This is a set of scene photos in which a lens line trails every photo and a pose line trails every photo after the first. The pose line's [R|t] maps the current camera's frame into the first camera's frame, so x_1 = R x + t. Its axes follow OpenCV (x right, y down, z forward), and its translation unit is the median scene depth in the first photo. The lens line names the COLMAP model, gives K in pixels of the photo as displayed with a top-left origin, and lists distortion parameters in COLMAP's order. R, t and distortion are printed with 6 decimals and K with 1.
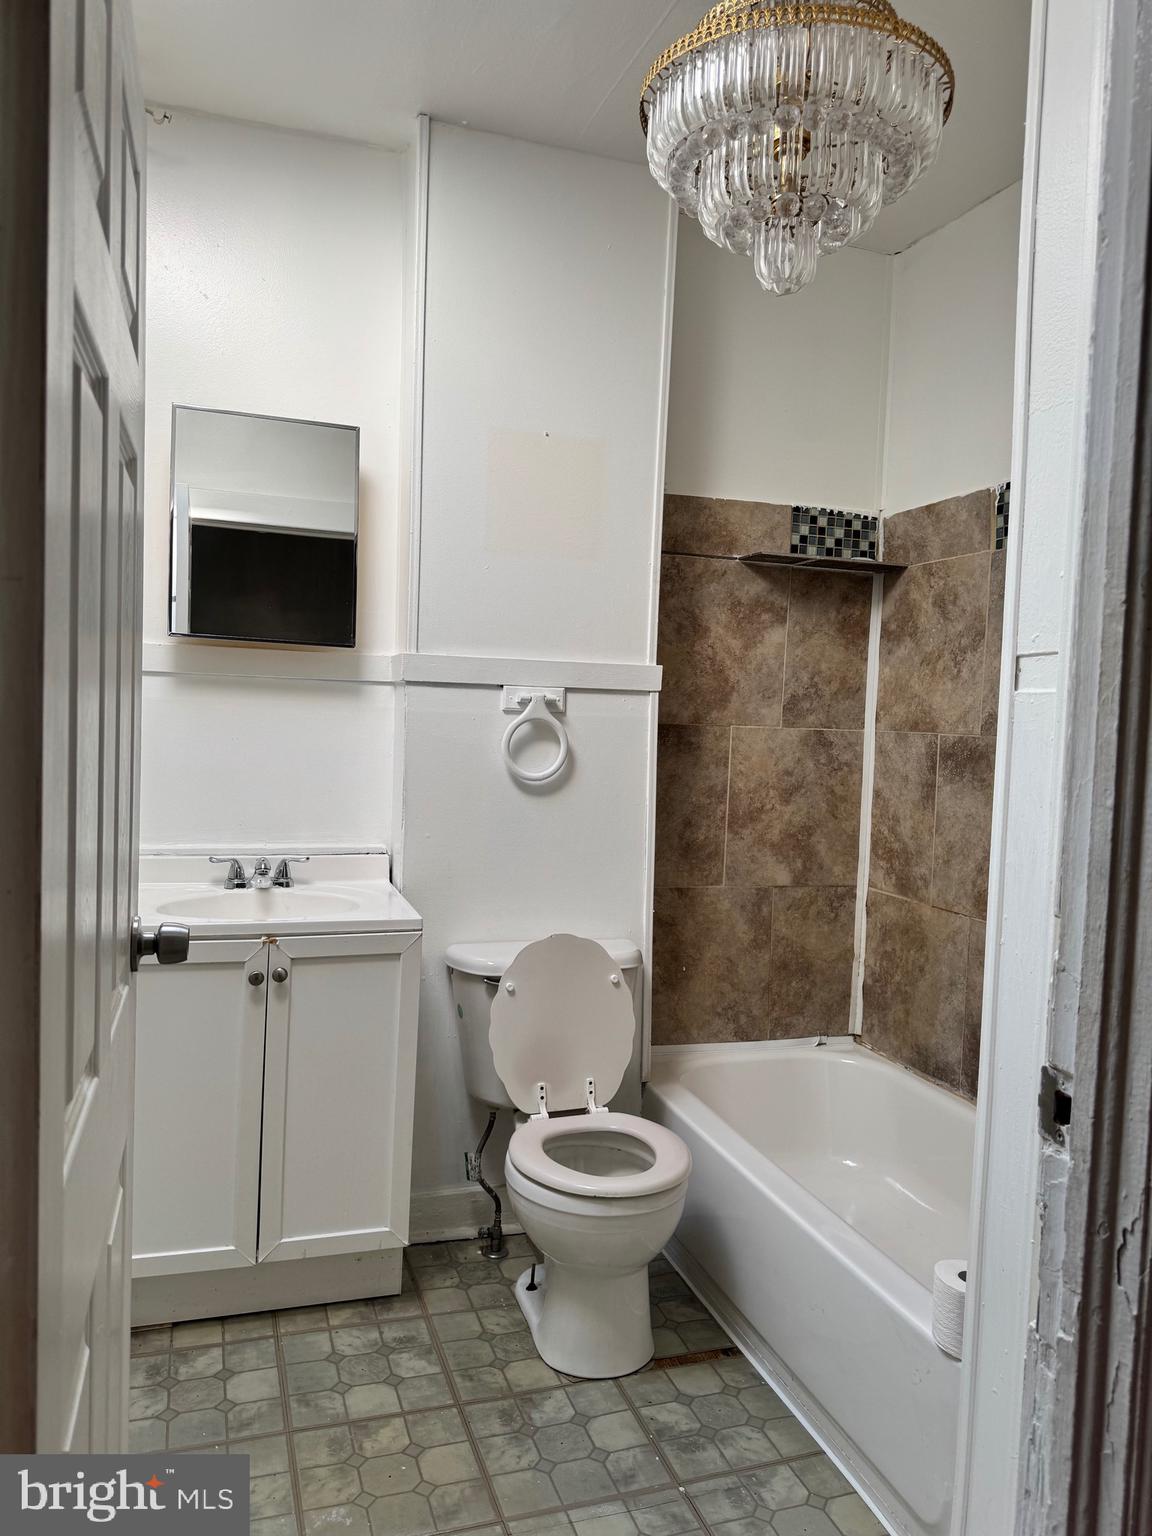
lens RADIAL K [[1084.6, 0, 581.0], [0, 1084.6, 729.9], [0, 0, 1]] dist [0.091794, -0.109562]
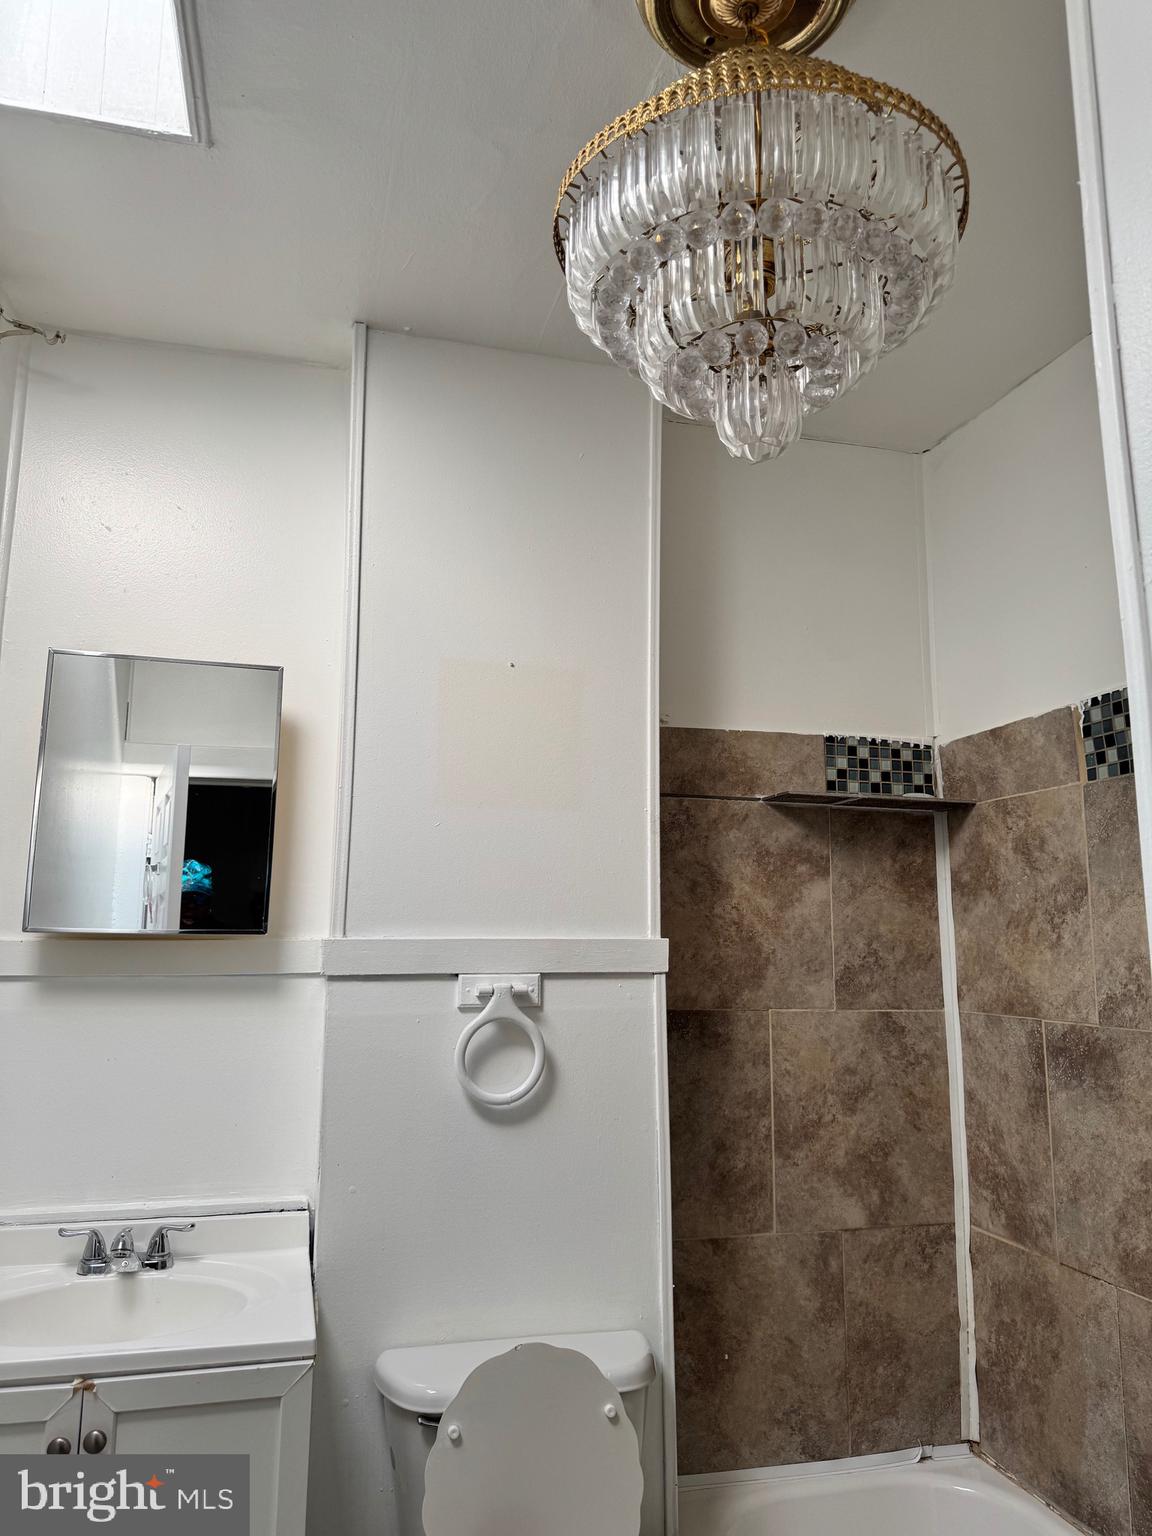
lens RADIAL K [[1084.6, 0, 565.1], [0, 1084.6, 726.8], [0, 0, 1]] dist [0.091794, -0.109562]
pose [[0.996745, -0.039362, -0.070356, 0.059305], [0.023333, 0.976204, -0.215596, -0.039844], [0.077168, 0.213253, 0.973945, 0.188079]]
